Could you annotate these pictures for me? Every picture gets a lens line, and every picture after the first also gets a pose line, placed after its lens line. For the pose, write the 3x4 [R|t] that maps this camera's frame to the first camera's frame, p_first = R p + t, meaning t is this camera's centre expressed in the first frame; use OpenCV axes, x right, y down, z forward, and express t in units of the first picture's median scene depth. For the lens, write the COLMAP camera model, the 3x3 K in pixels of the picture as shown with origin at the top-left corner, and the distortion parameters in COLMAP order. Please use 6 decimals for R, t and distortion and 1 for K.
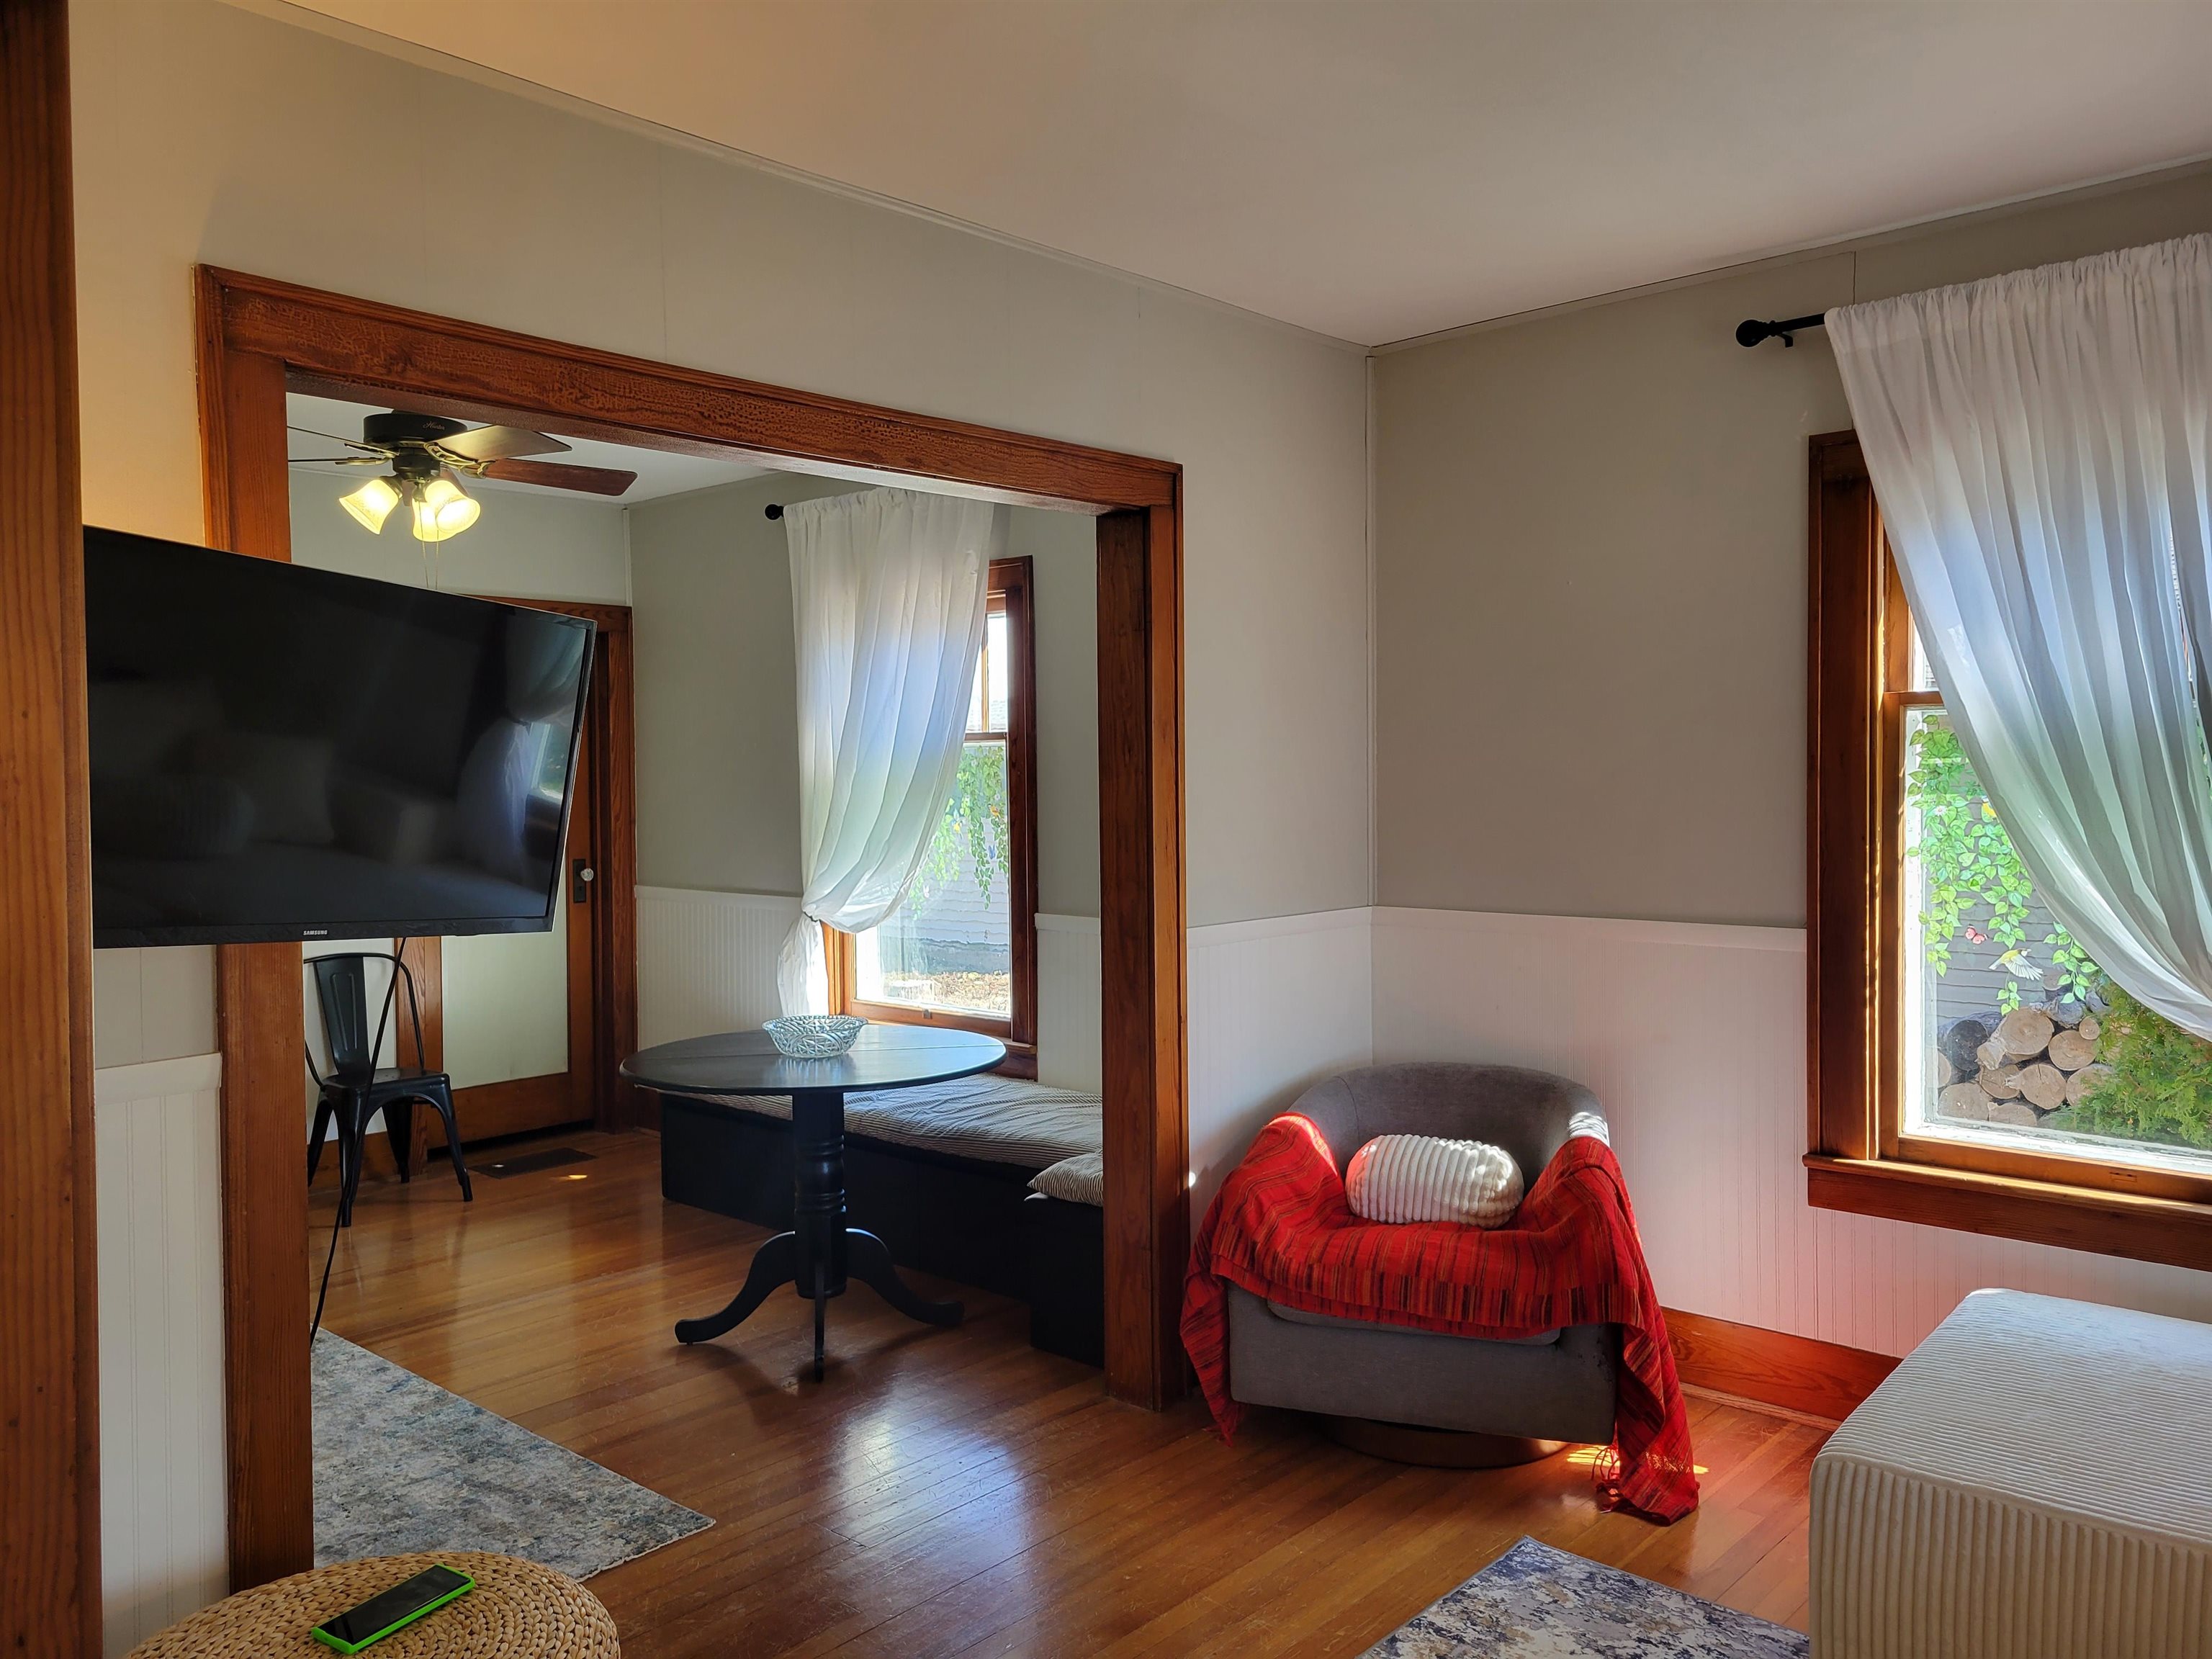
lens RADIAL K [[1670.8, 0, 1088.0], [0, 1670.8, 835.2], [0, 0, 1]] dist [0.064324, -0.027981]
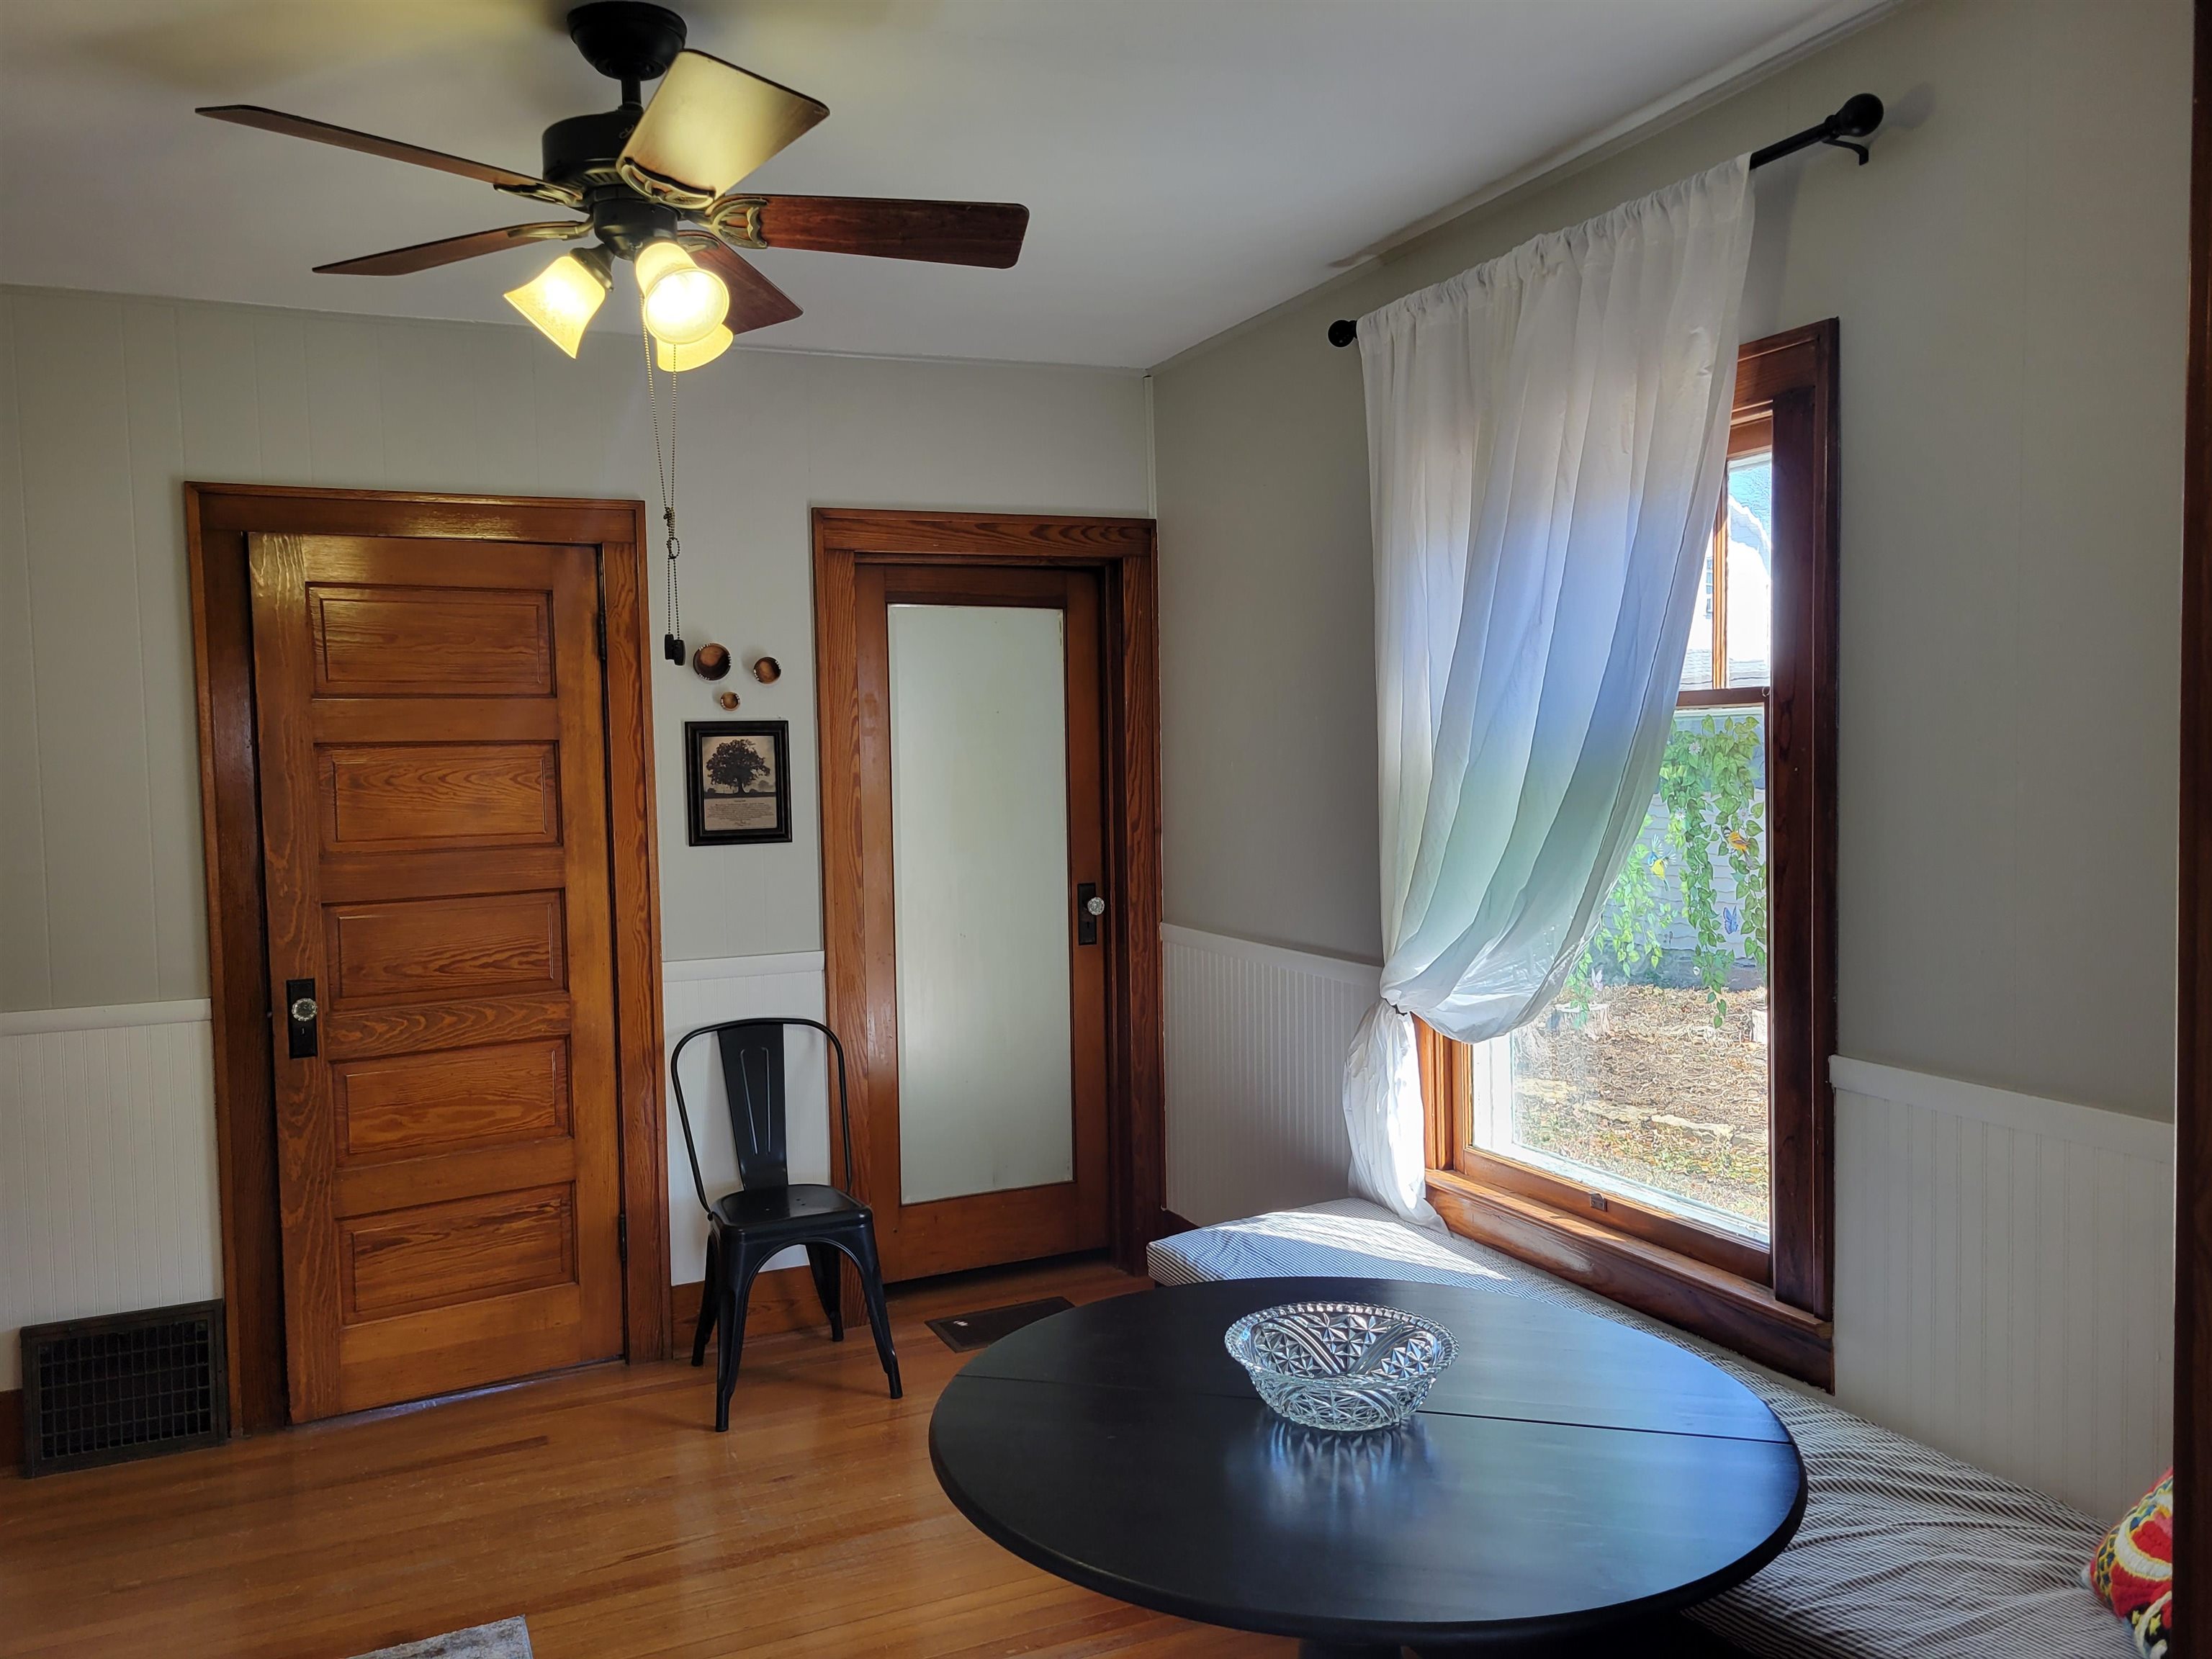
lens RADIAL K [[1670.8, 0, 1088.0], [0, 1670.8, 835.2], [0, 0, 1]] dist [0.064324, -0.027981]
pose [[0.924329, 0.009839, -0.381469, -0.040466], [-0.000868, 0.999719, 0.023682, -0.027106], [0.381595, -0.021559, 0.924078, 0.417408]]
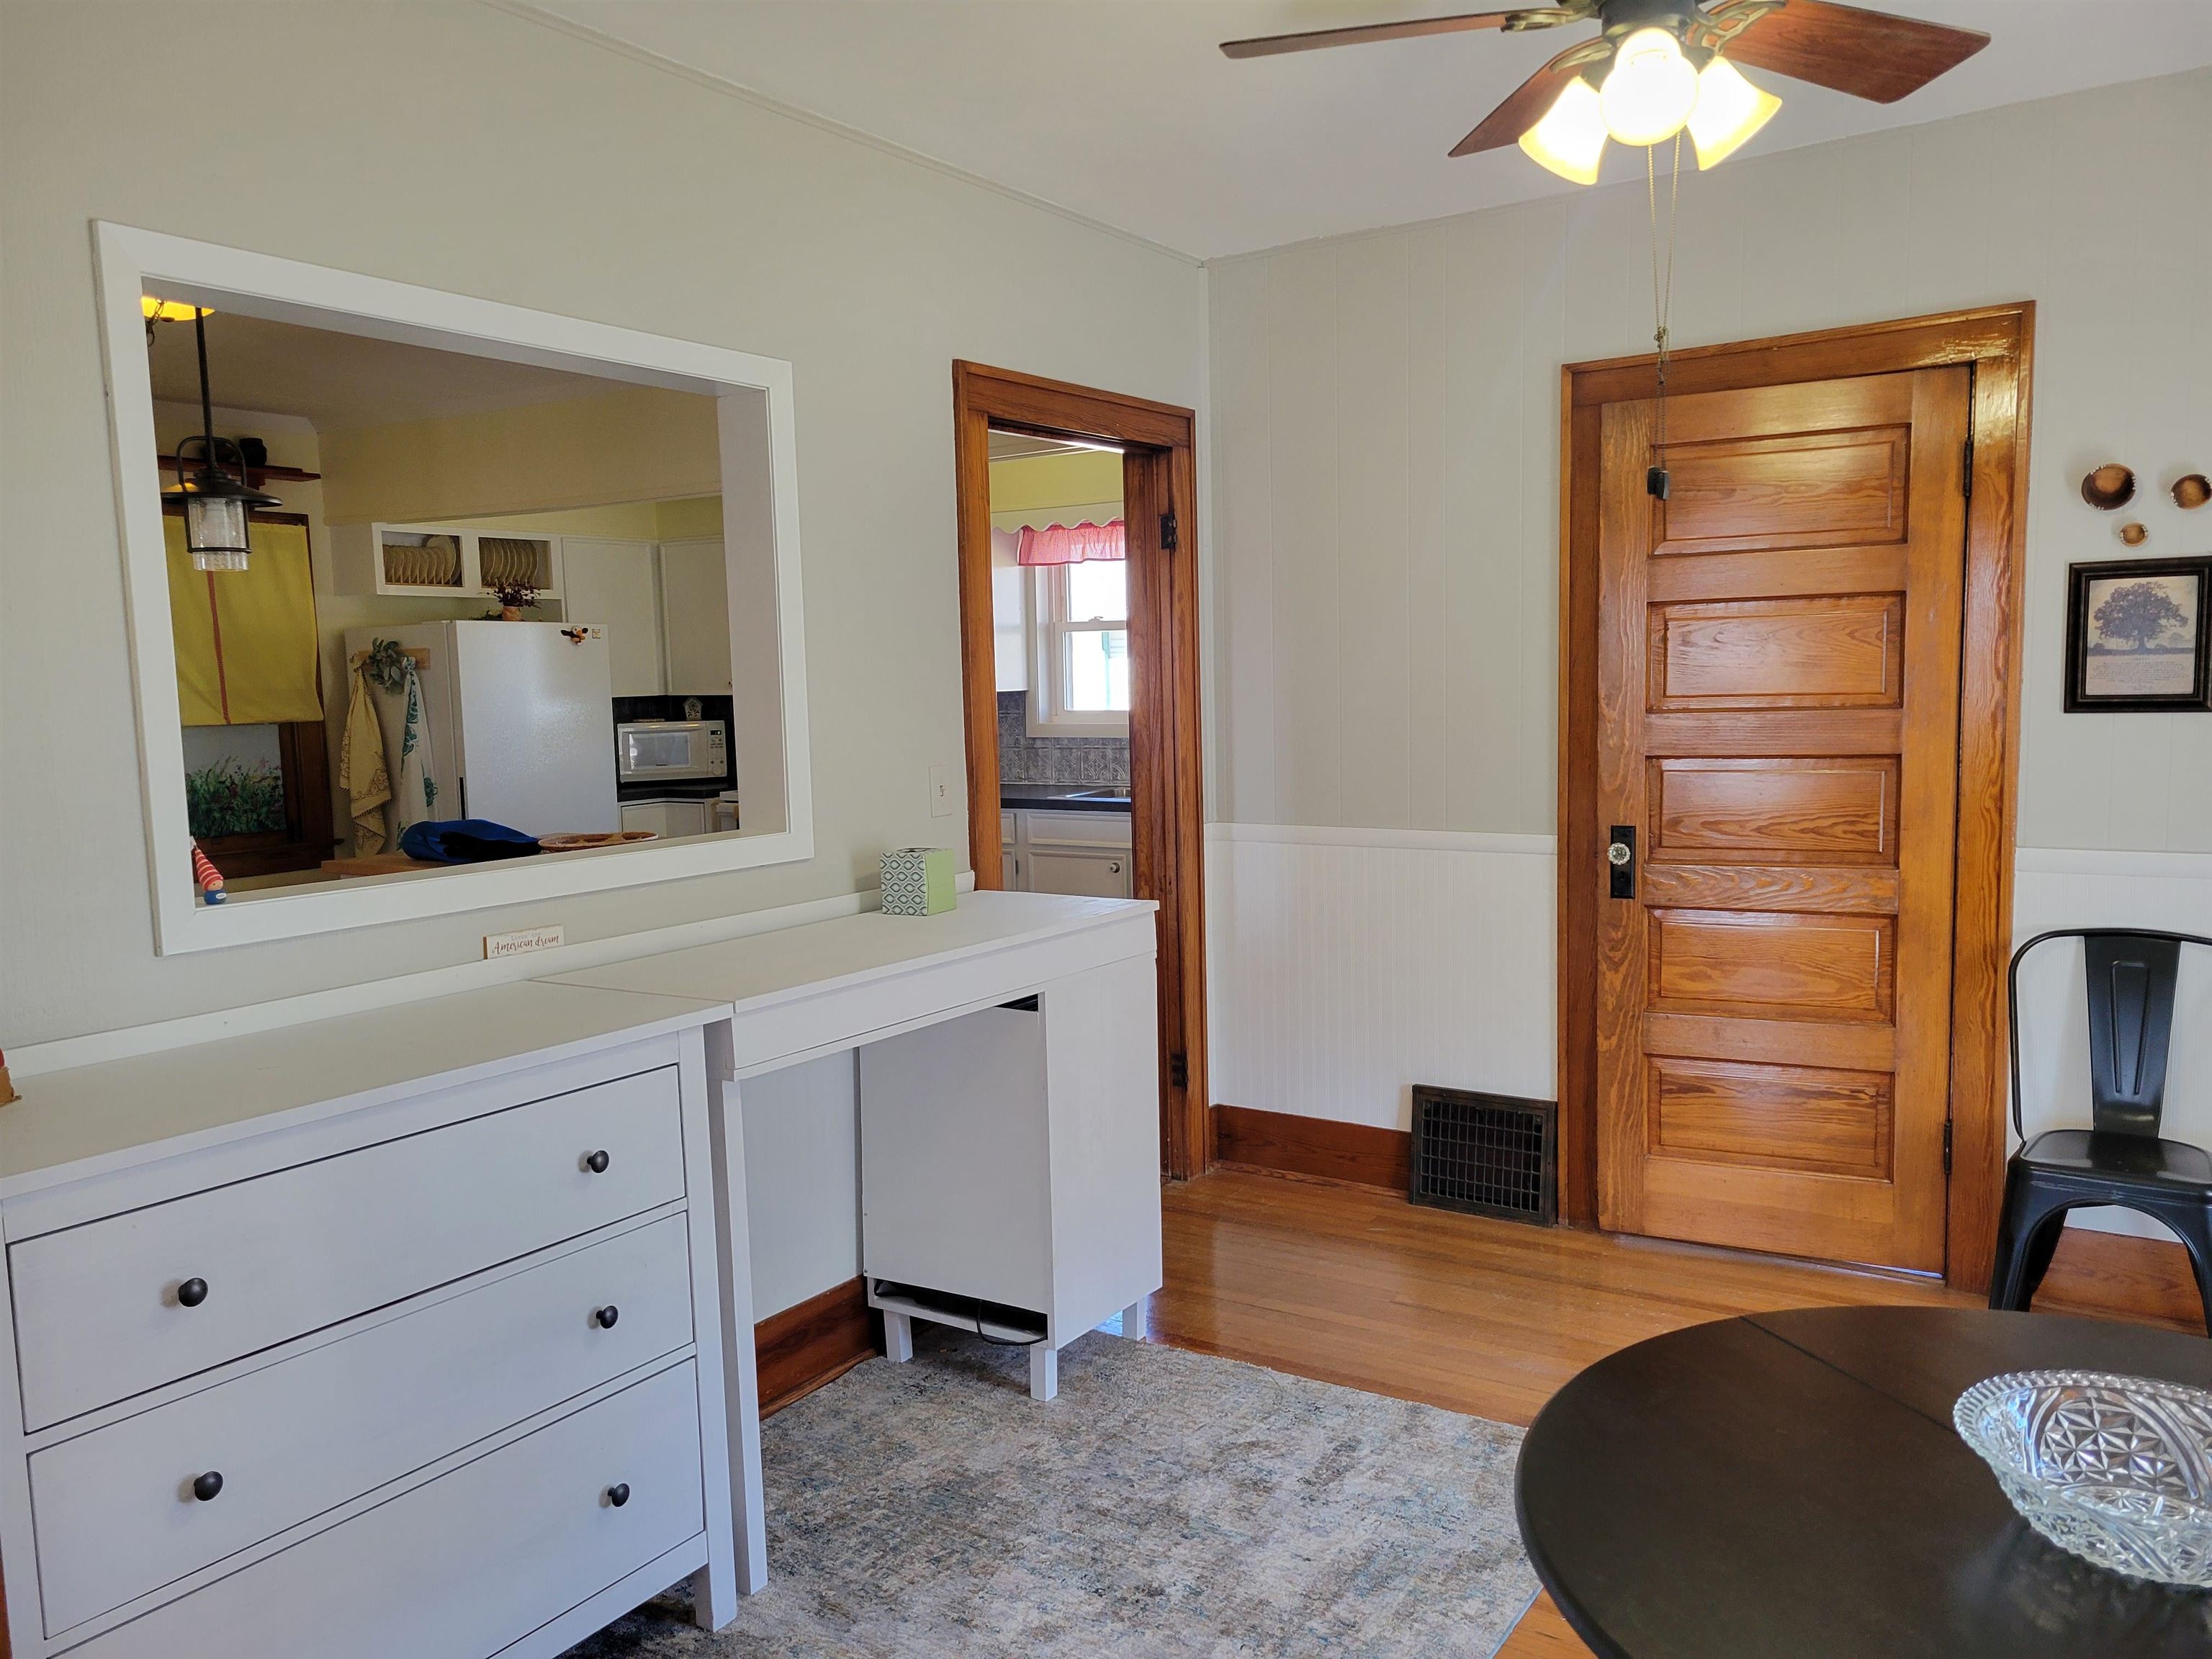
lens RADIAL K [[1670.8, 0, 1088.0], [0, 1670.8, 835.2], [0, 0, 1]] dist [0.064324, -0.027981]
pose [[0.180485, 0.107388, -0.977698, 0.059027], [-0.008275, 0.994153, 0.107668, -0.024742], [0.983543, -0.011342, 0.180318, 0.551085]]
